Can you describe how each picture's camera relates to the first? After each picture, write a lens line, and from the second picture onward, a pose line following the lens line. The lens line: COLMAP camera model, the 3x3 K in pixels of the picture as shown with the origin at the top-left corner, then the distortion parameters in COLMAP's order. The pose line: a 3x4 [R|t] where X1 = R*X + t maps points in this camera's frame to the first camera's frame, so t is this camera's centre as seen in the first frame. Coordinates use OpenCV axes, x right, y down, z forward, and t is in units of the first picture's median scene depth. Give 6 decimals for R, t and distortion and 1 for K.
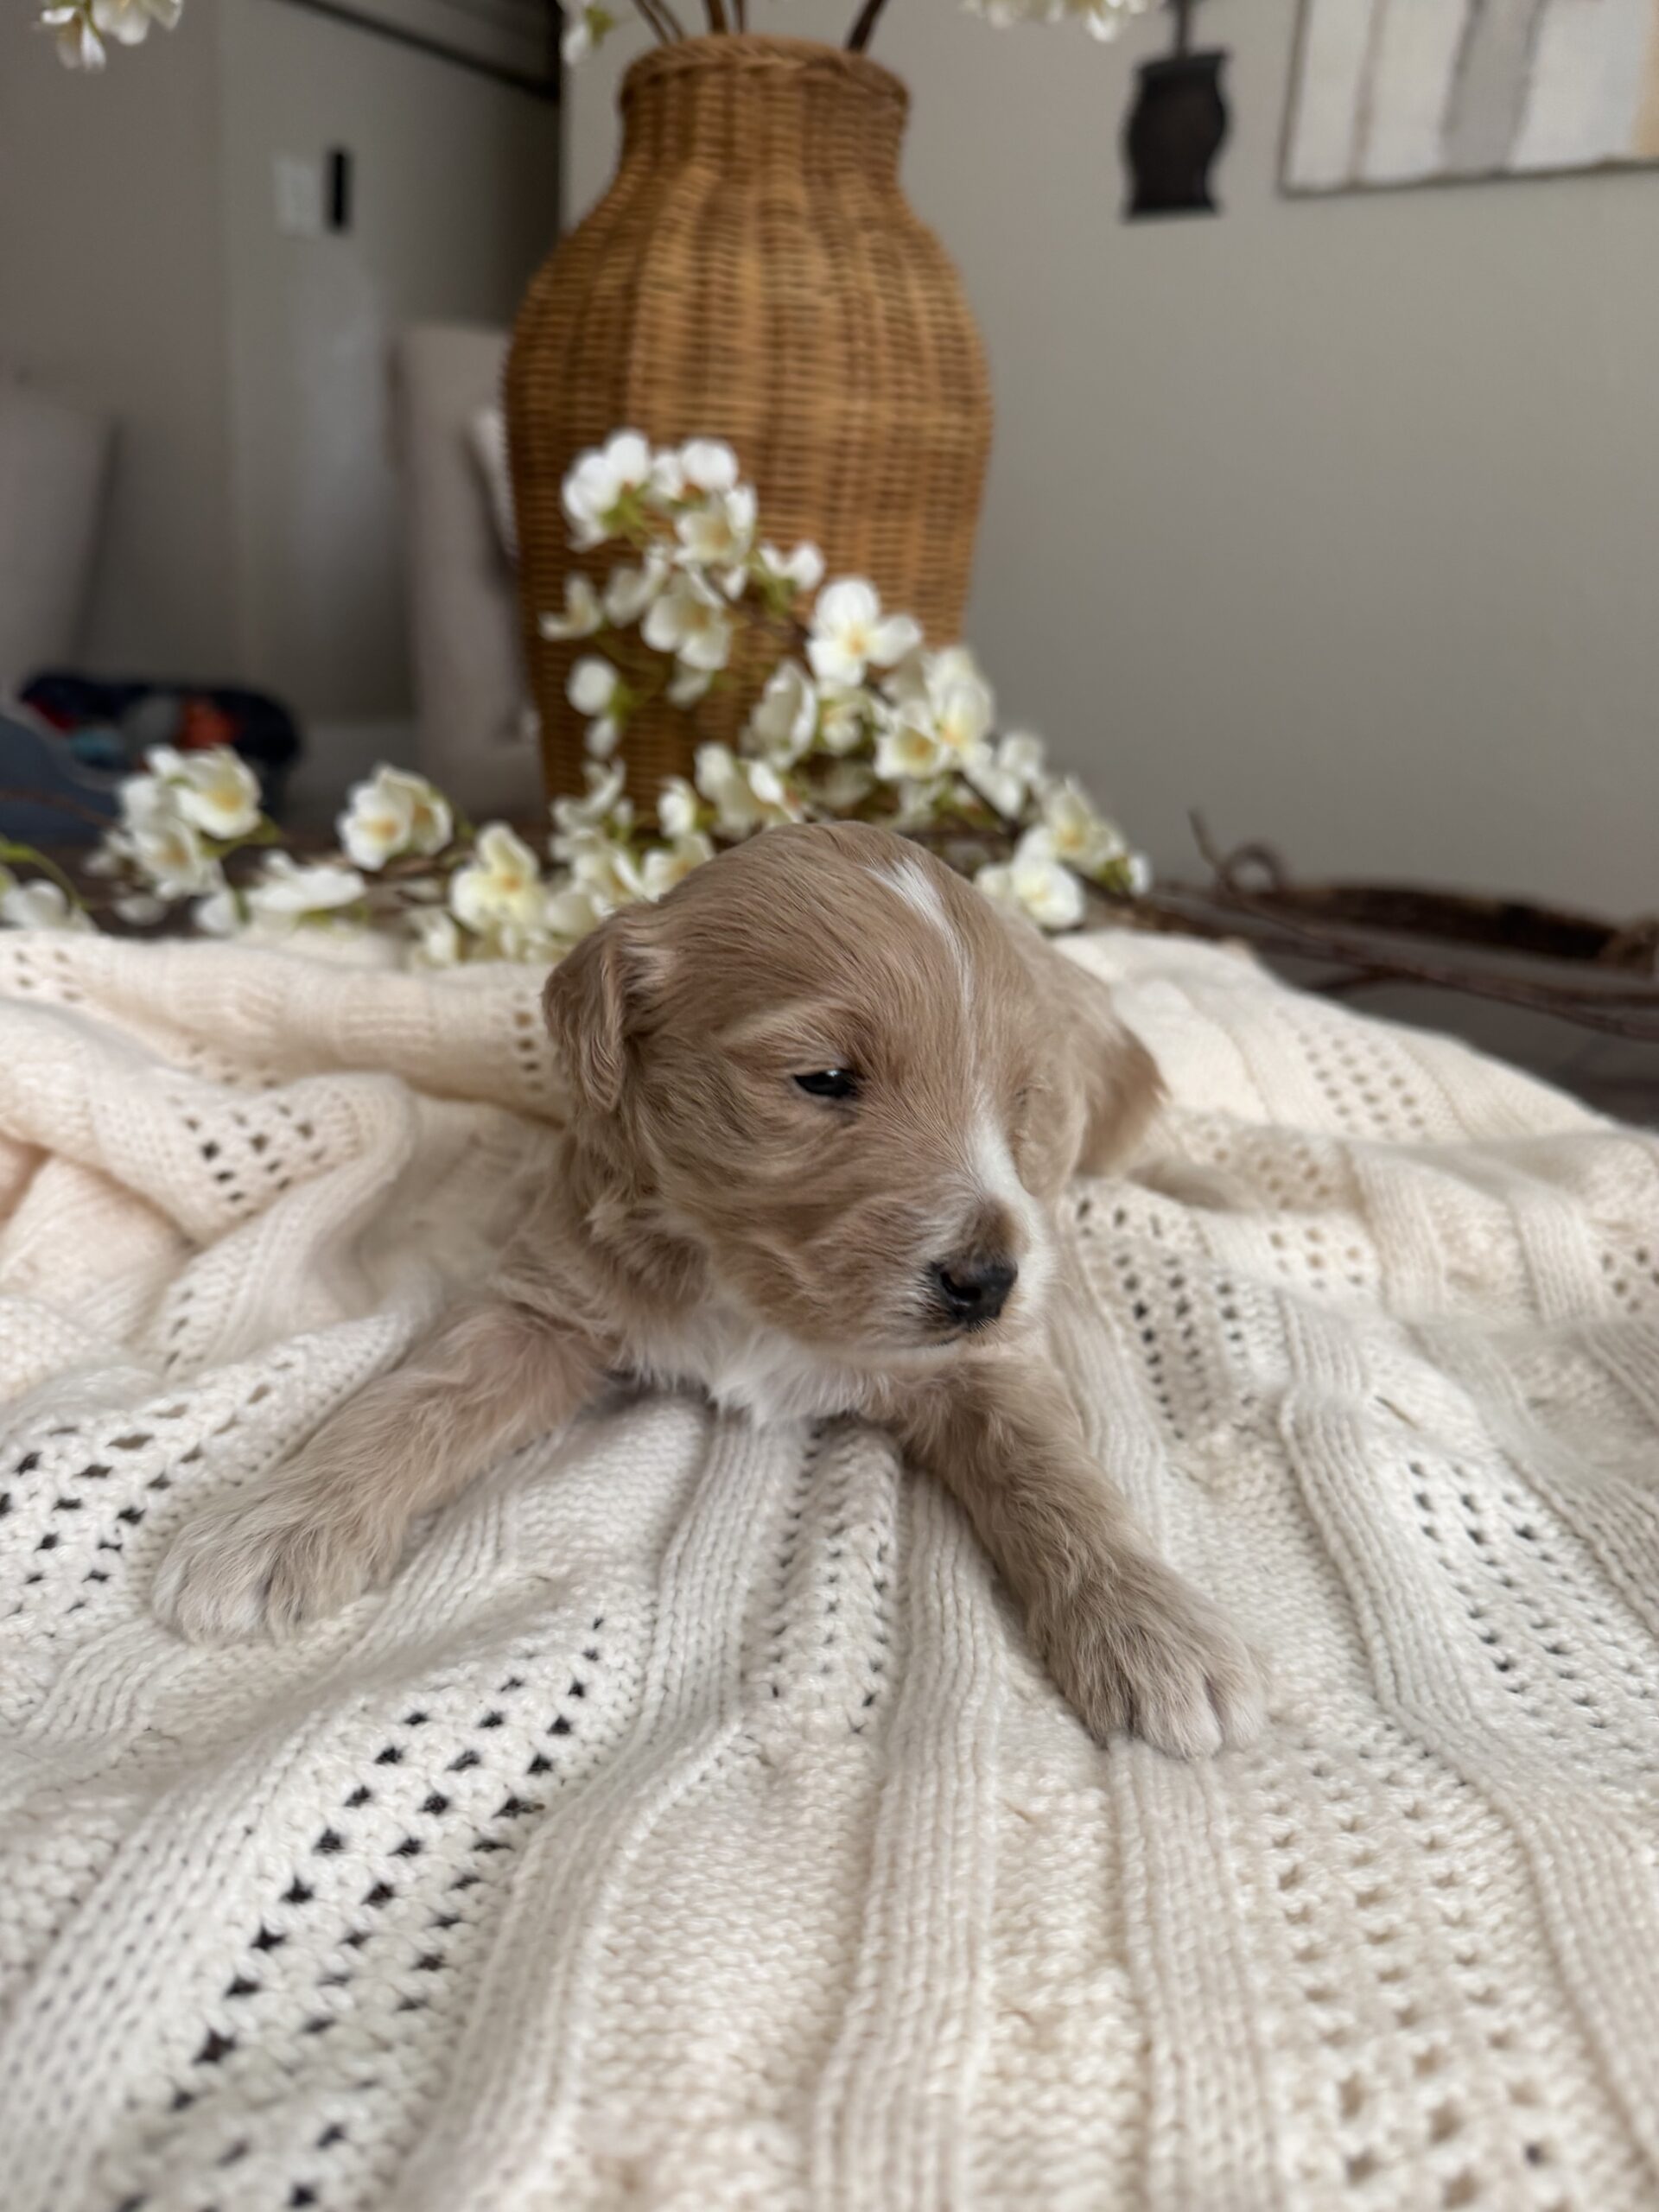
lens RADIAL K [[1668.5, 0, 829.1], [0, 1668.5, 1046.1], [0, 0, 1]] dist [-0.021125, 0.013876]
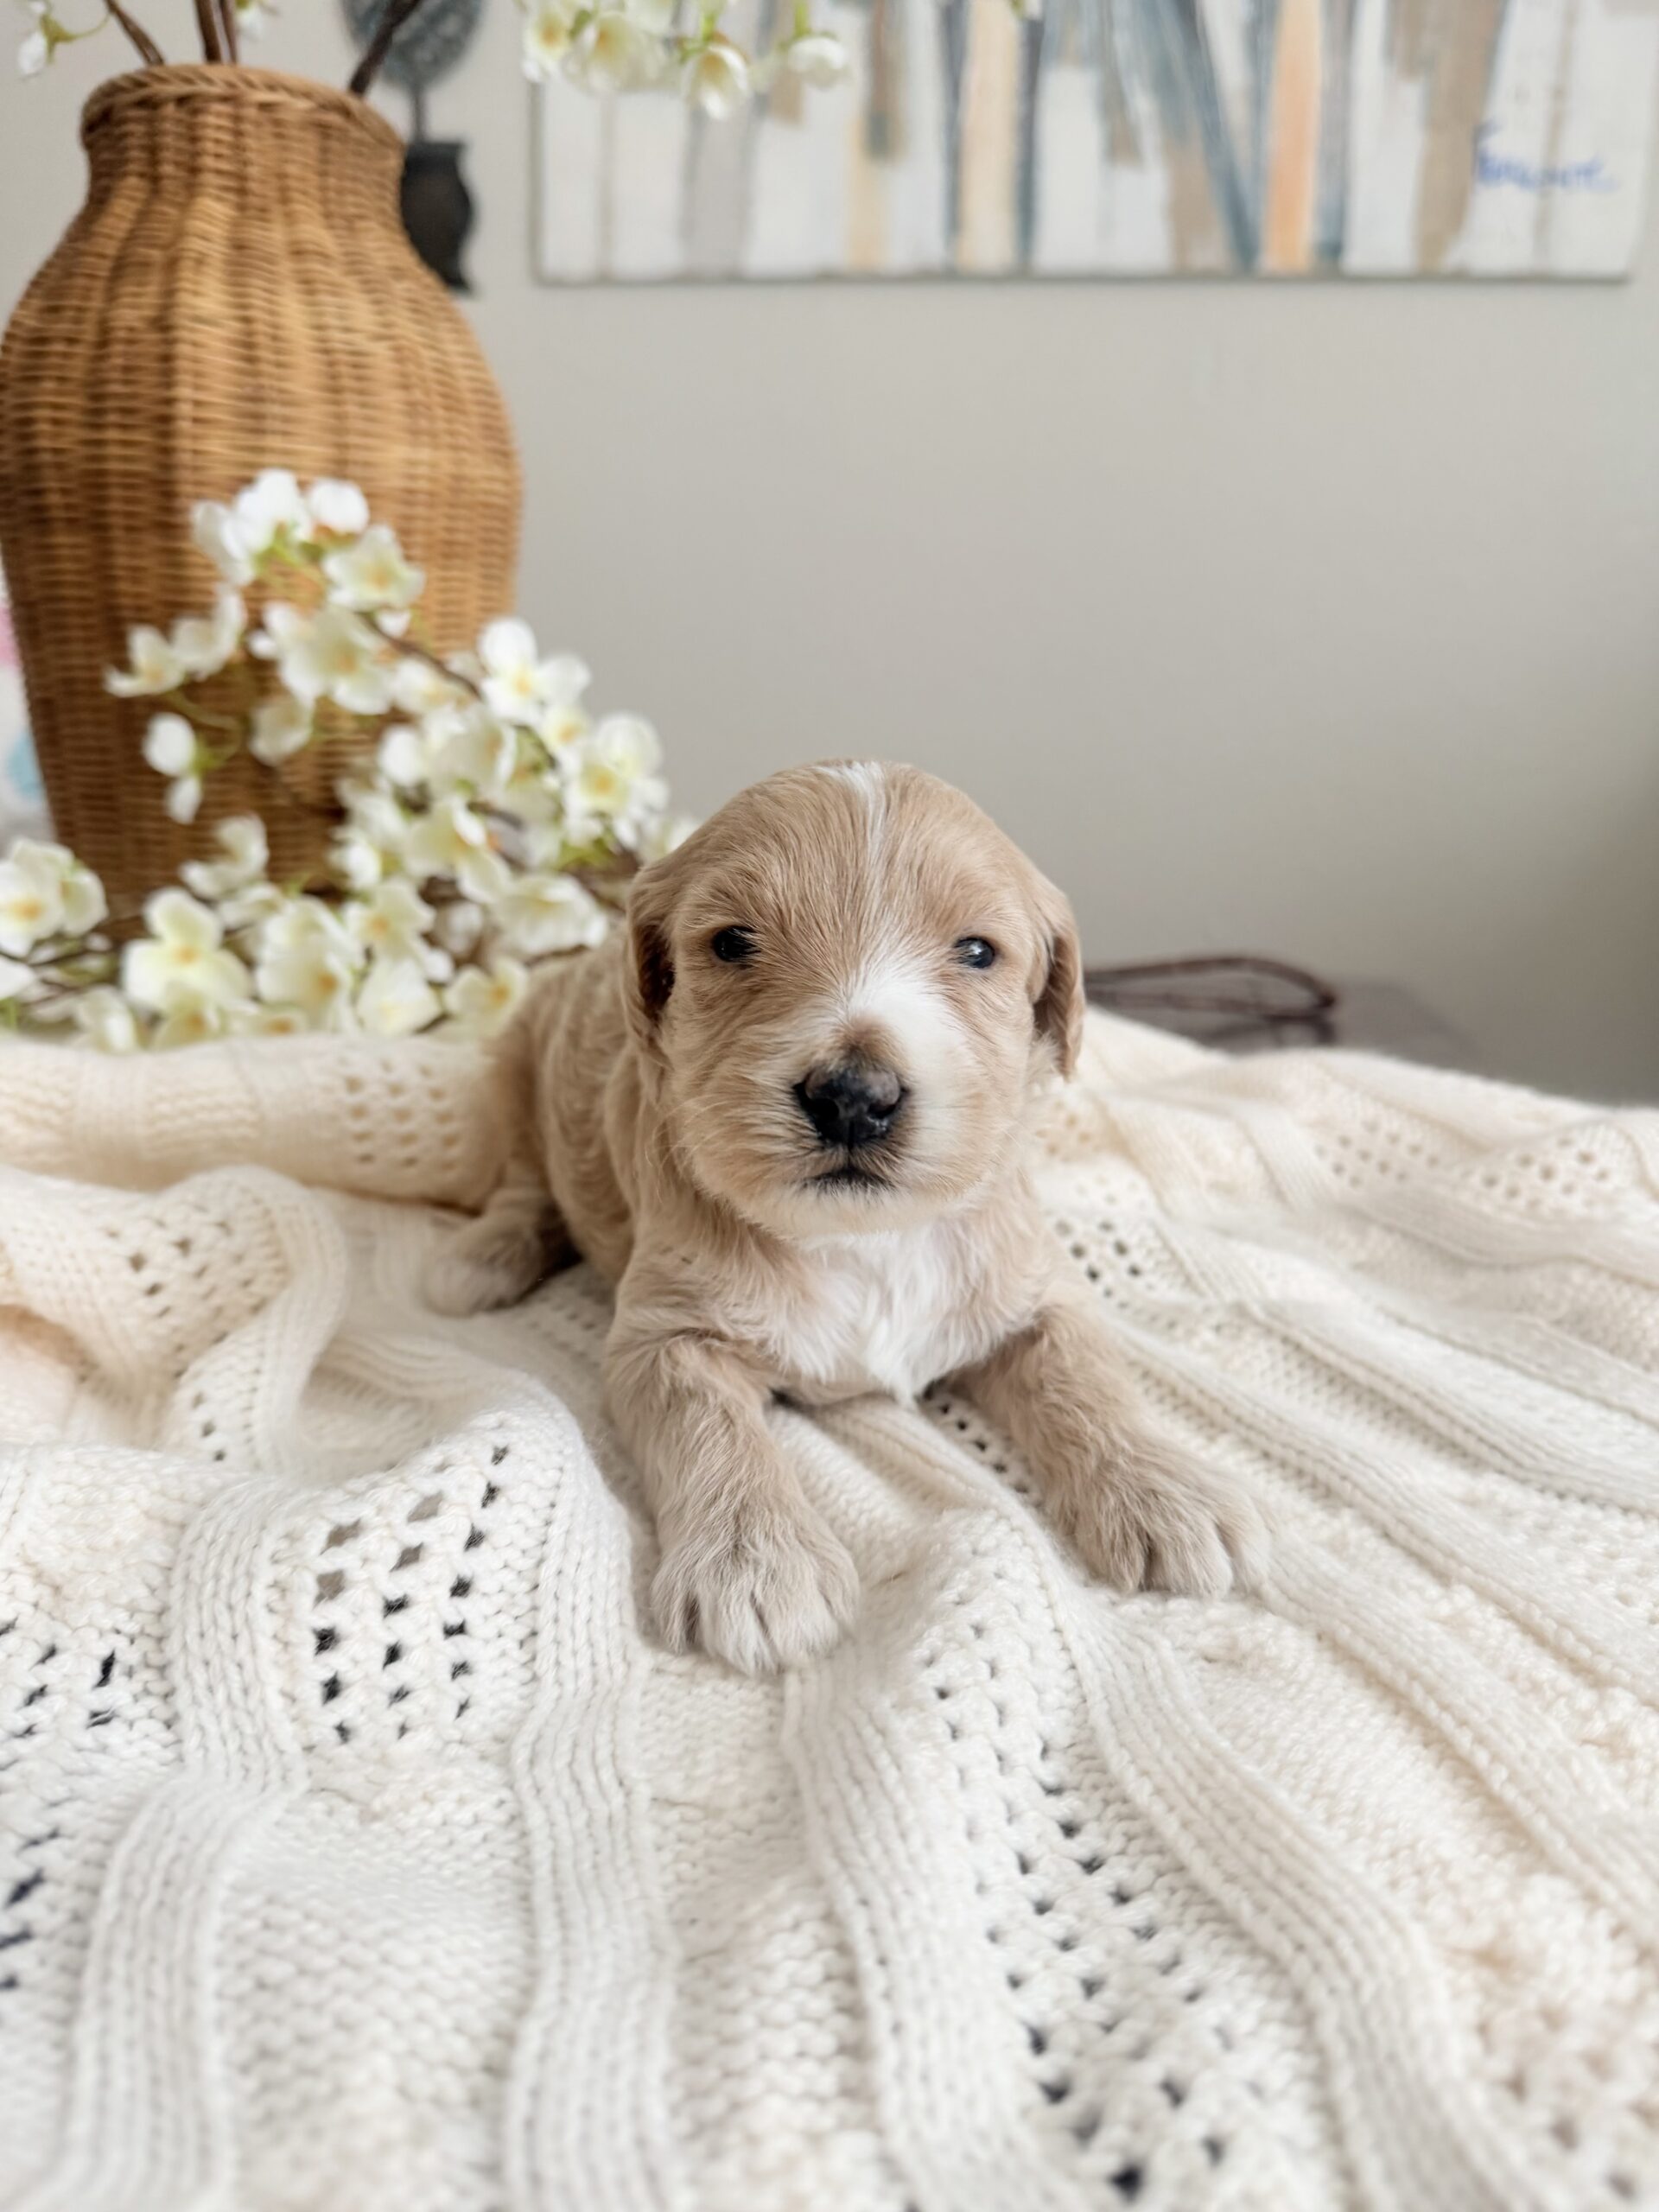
lens RADIAL K [[1652.7, 0, 840.6], [0, 1652.7, 1095.2], [0, 0, 1]] dist [-0.032462, 0.001833]
pose [[0.888049, -0.133767, 0.439858, -0.239158], [0.139387, 0.990043, 0.019669, 0.006552], [-0.438109, 0.043844, 0.897852, 0.034152]]
